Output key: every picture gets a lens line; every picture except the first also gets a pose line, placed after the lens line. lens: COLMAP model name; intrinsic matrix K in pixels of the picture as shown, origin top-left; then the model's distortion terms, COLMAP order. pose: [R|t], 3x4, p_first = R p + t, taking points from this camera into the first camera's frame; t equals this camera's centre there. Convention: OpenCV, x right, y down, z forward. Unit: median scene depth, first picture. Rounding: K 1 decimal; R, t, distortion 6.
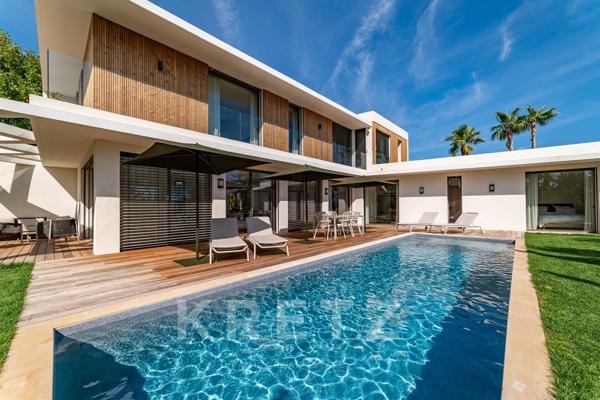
lens RADIAL K [[237.2, 0, 295.6], [0, 237.2, 201.9], [0, 0, 1]] dist [-0.000085, 0.000295]
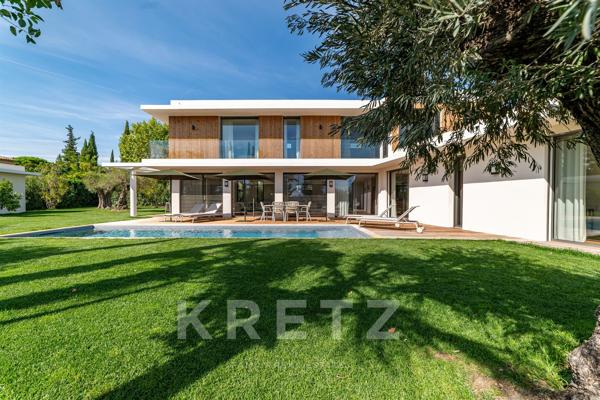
lens RADIAL K [[237.2, 0, 295.6], [0, 237.2, 201.9], [0, 0, 1]] dist [-0.000085, 0.000295]
pose [[0.673406, 0.014630, -0.739128, 0.810143], [0.005484, 0.999678, 0.024783, 0.005856], [0.739252, -0.020743, 0.673109, 0.144439]]
